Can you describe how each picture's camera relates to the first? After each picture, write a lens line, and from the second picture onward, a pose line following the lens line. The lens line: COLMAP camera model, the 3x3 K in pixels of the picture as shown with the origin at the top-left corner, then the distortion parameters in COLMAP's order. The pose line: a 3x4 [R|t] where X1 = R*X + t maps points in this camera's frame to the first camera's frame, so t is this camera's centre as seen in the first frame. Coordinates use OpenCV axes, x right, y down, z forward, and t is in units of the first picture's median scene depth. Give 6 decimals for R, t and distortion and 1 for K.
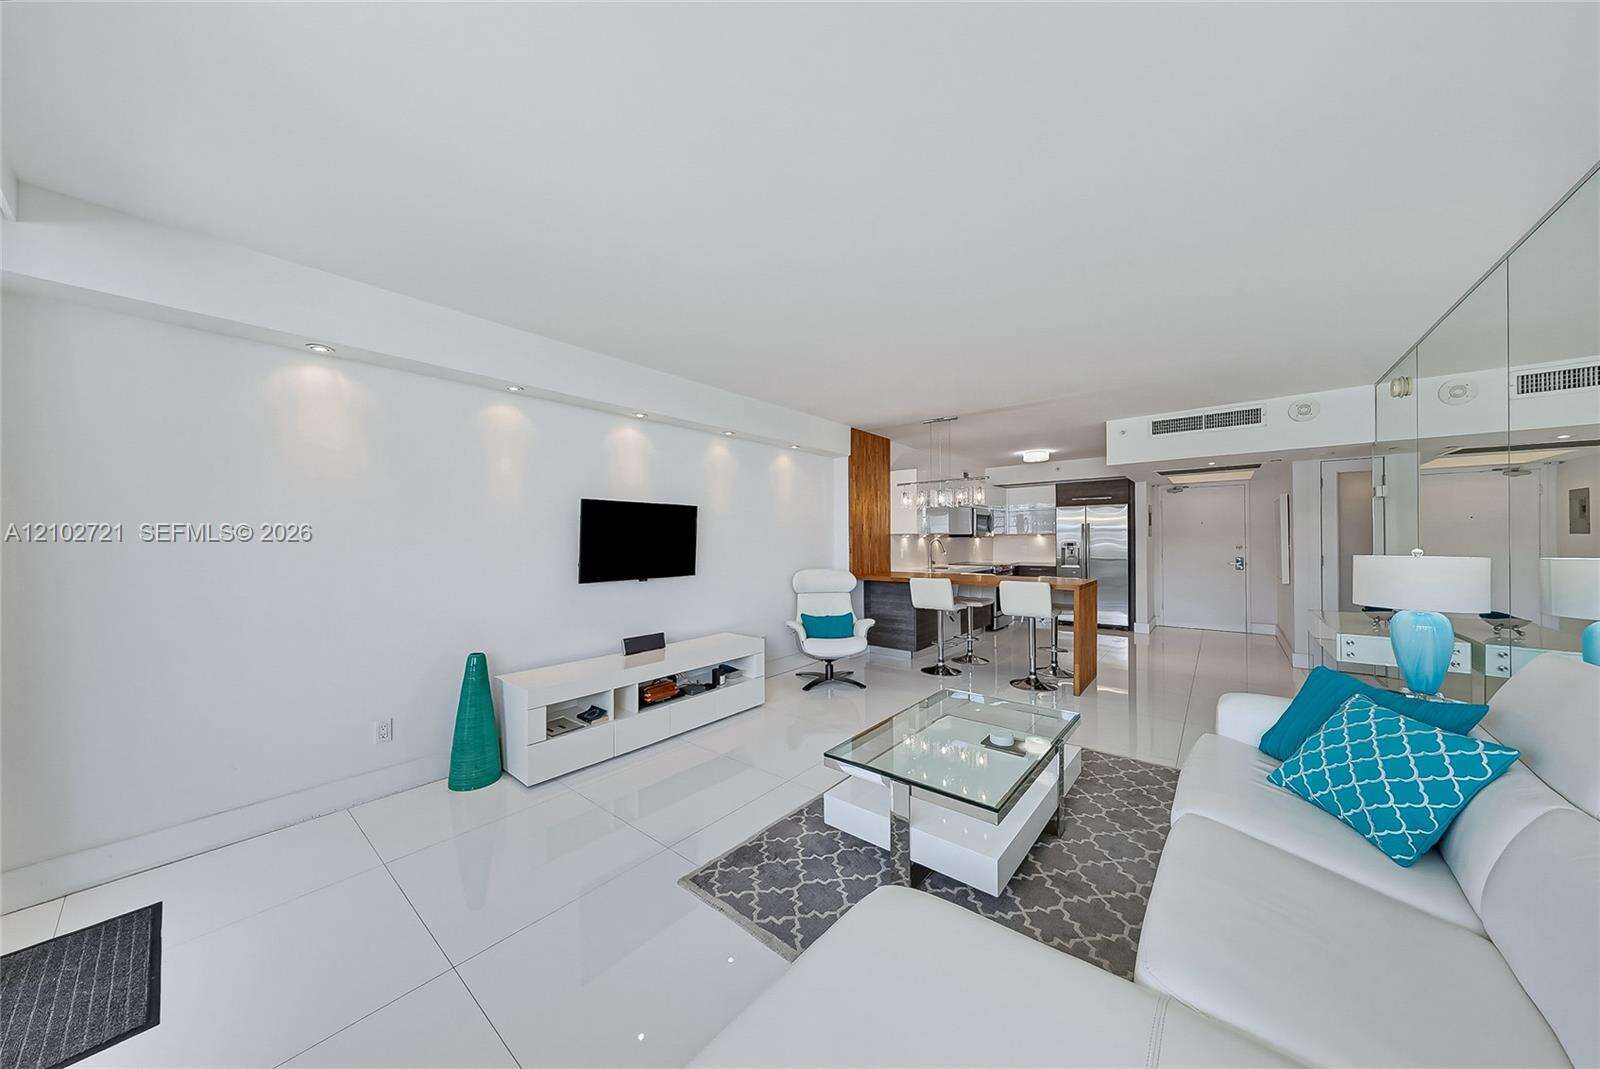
lens RADIAL K [[515.3, 0, 799.0], [0, 515.3, 537.3], [0, 0, 1]] dist [0.003991, -0.000070]
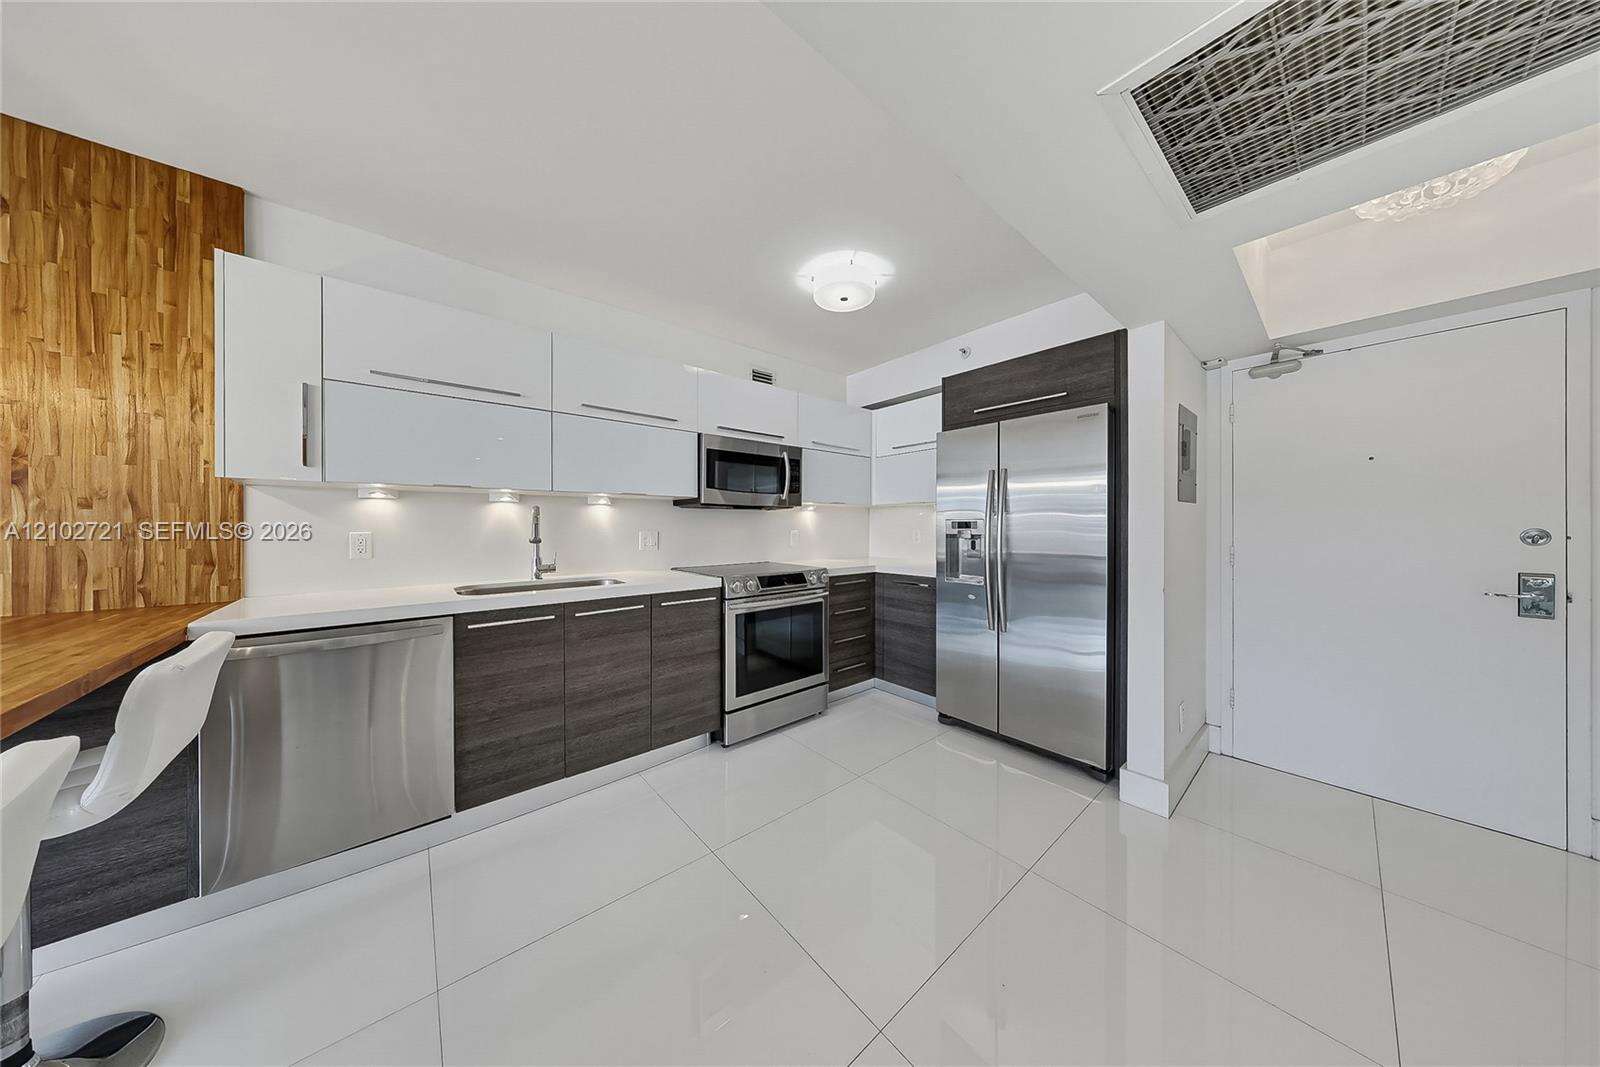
lens RADIAL K [[463.7, 0, 803.5], [0, 463.7, 526.6], [0, 0, 1]] dist [0.000641, -0.000156]
pose [[0.984694, 0.007340, -0.174136, 0.599809], [-0.006279, 0.999958, 0.006644, 0.017201], [0.174177, -0.005449, 0.984699, 0.811408]]
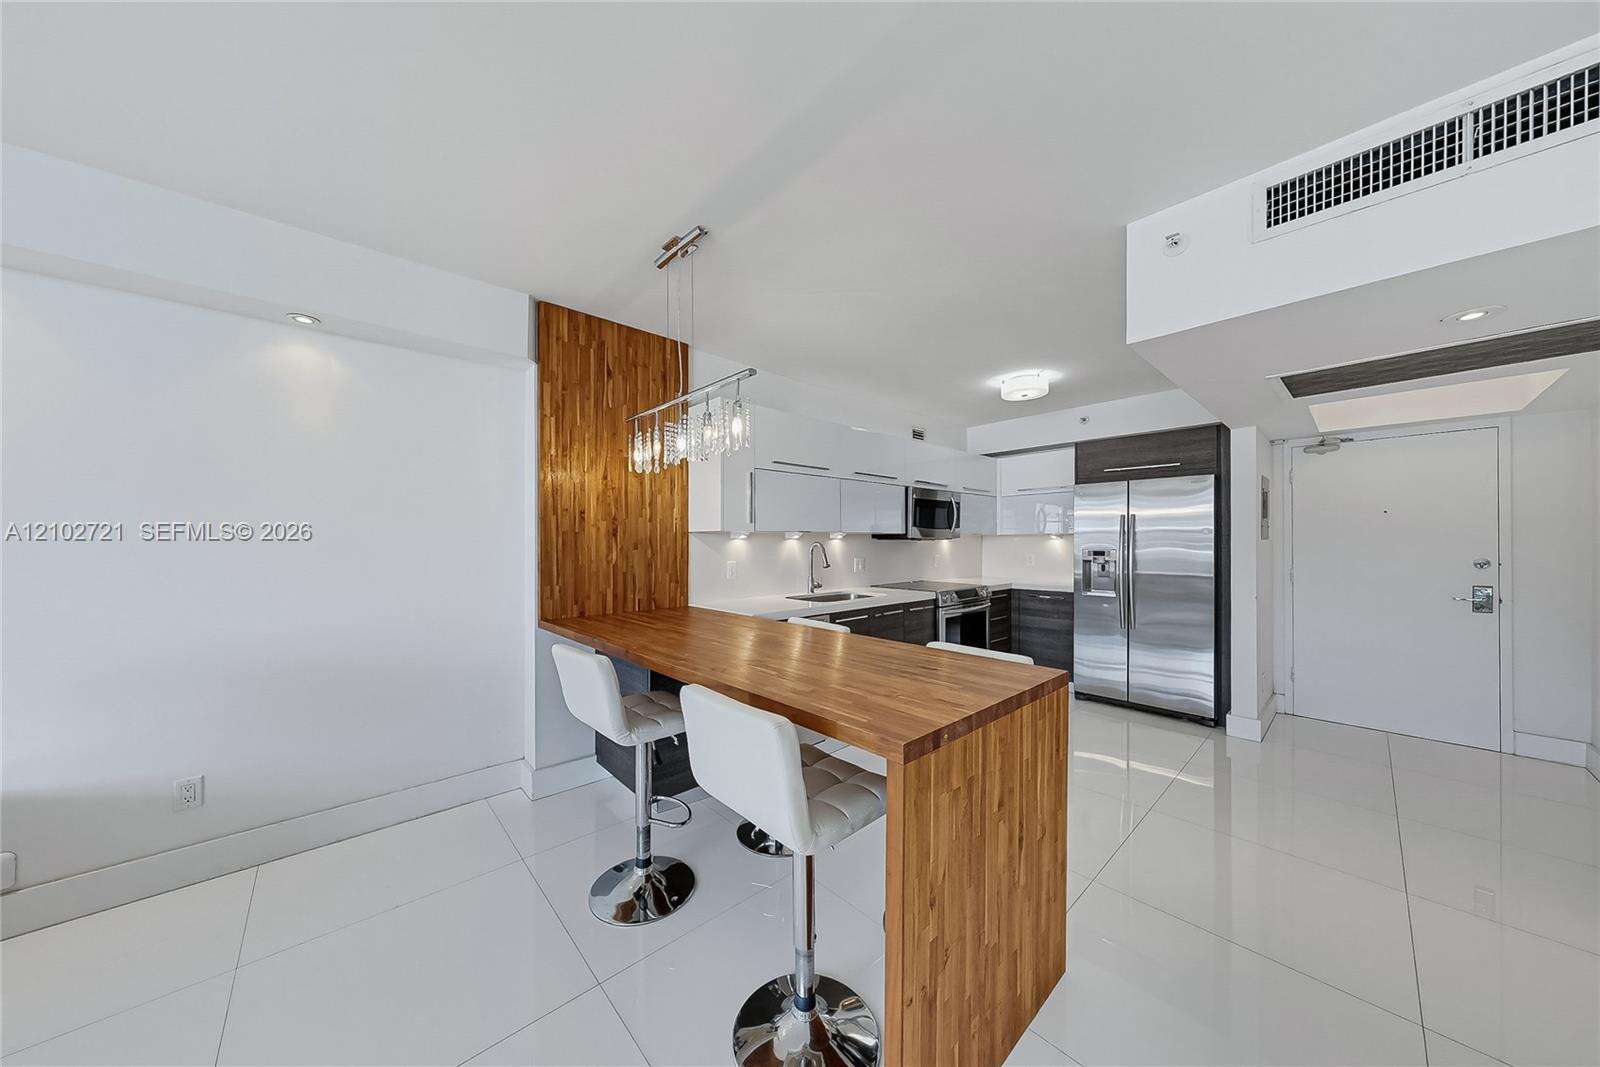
lens RADIAL K [[515.3, 0, 793.9], [0, 515.3, 540.8], [0, 0, 1]] dist [0.003991, -0.000070]
pose [[0.988964, 0.005648, -0.148048, 0.372531], [-0.005390, 0.999983, 0.002144, 0.001328], [0.148058, -0.001322, 0.988978, 0.536736]]
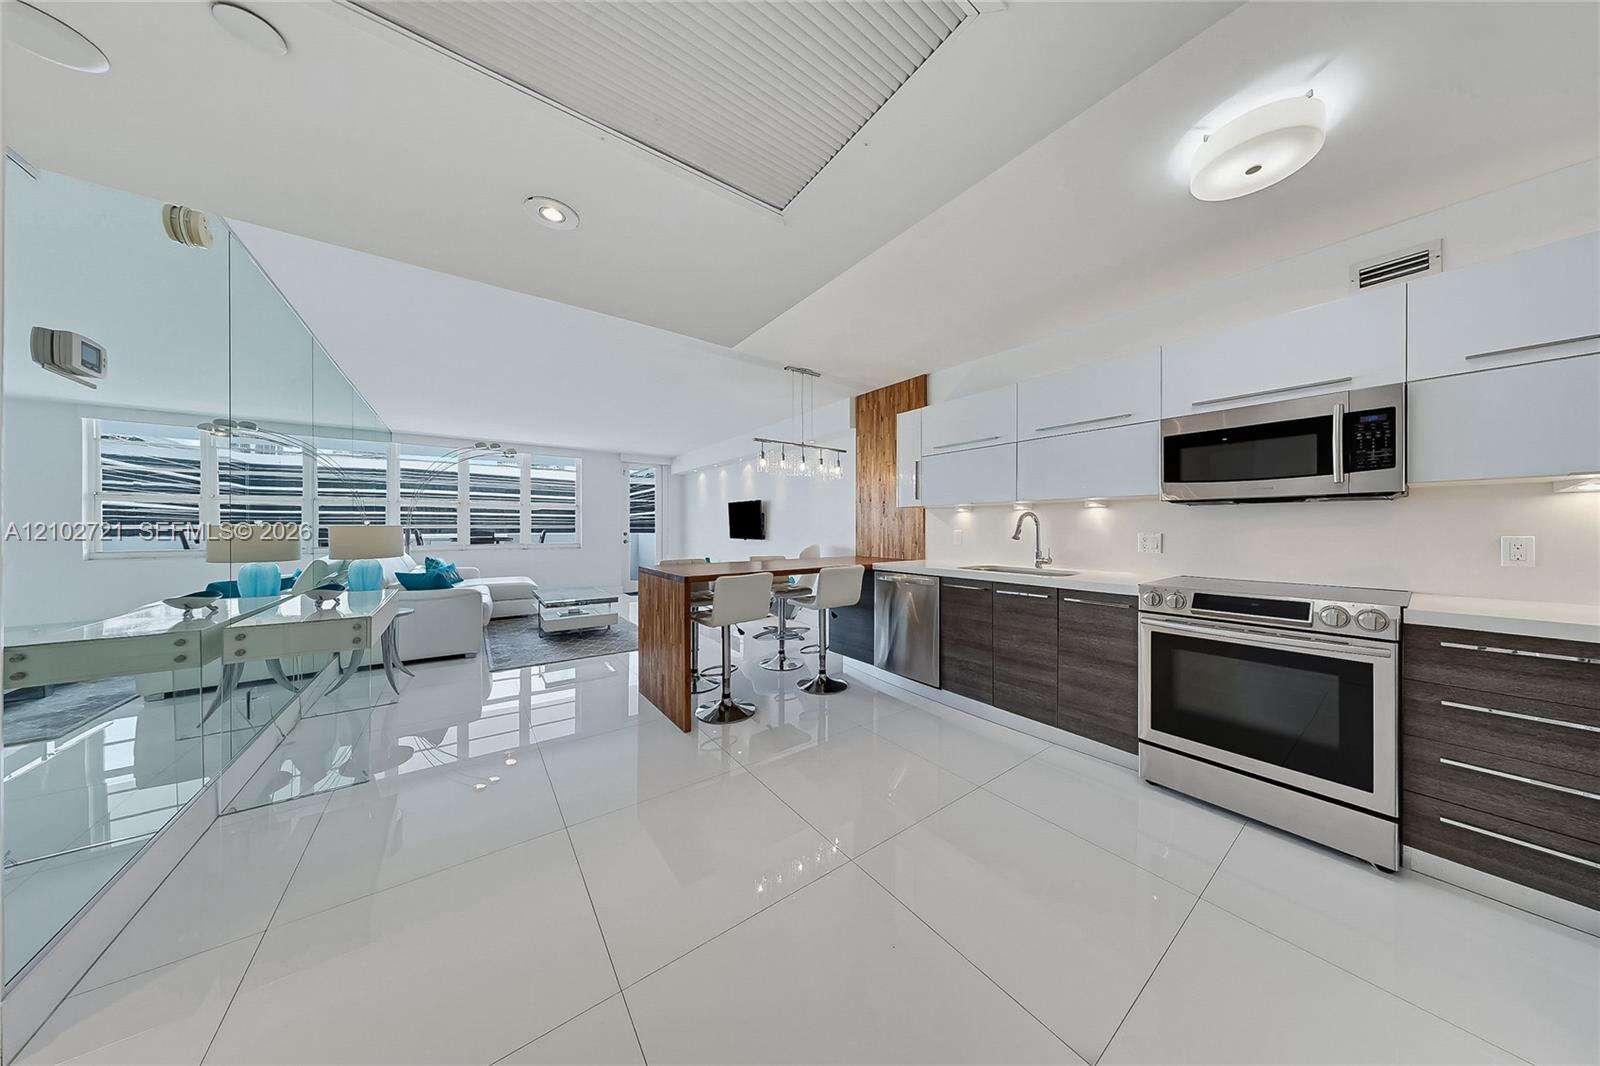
lens RADIAL K [[463.7, 0, 804.7], [0, 463.7, 527.2], [0, 0, 1]] dist [0.000641, -0.000156]
pose [[-0.243783, 0.007912, -0.969798, 0.878778], [0.007263, 0.999954, 0.006332, 0.015700], [0.969803, -0.005501, -0.243829, 1.041936]]
